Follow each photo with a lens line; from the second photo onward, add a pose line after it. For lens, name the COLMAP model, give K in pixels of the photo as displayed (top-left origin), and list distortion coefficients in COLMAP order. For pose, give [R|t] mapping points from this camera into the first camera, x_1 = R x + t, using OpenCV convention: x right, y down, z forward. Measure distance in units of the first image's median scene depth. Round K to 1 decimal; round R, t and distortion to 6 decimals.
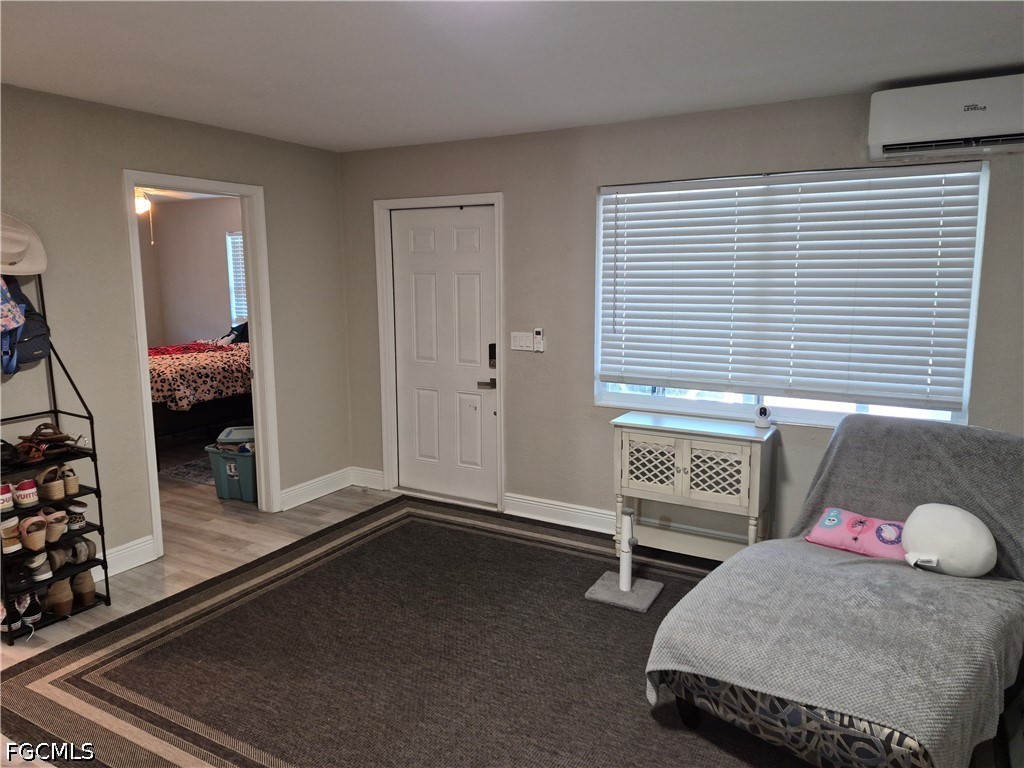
lens RADIAL K [[704.4, 0, 512.8], [0, 704.4, 381.4], [0, 0, 1]] dist [0.002280, -0.000286]
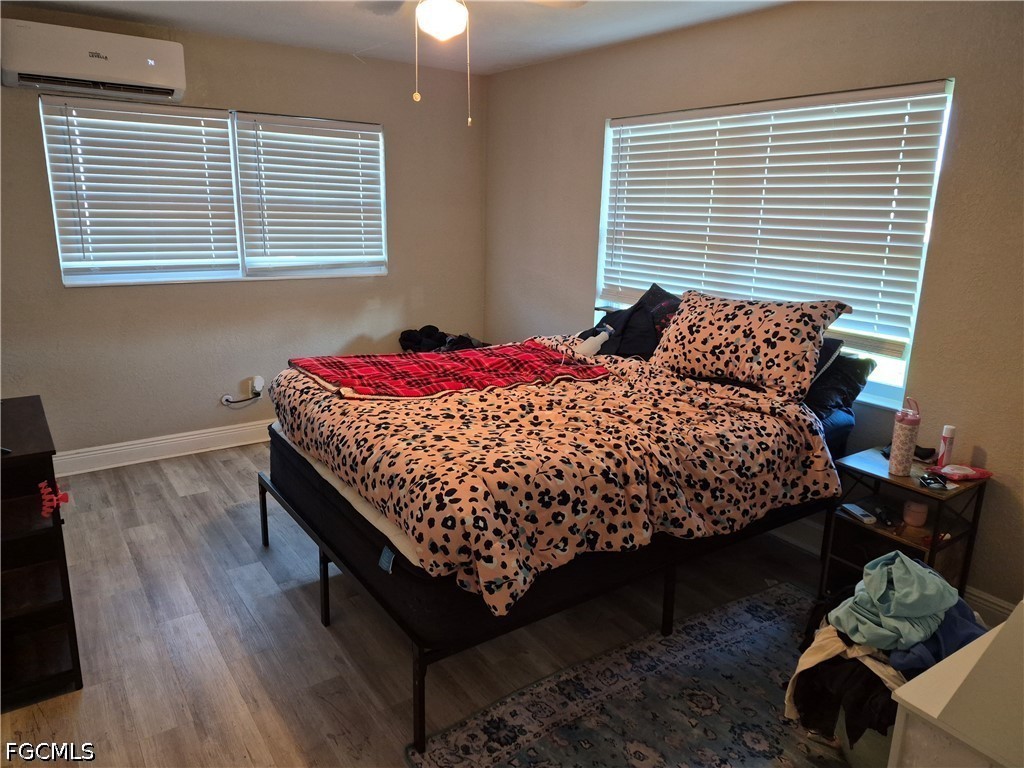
lens RADIAL K [[704.4, 0, 512.2], [0, 704.4, 382.8], [0, 0, 1]] dist [0.002280, -0.000286]
pose [[0.907439, 0.130539, -0.399391, -0.325896], [-0.089982, 0.988838, 0.118754, -0.106698], [0.410435, -0.071824, 0.909057, 0.675452]]
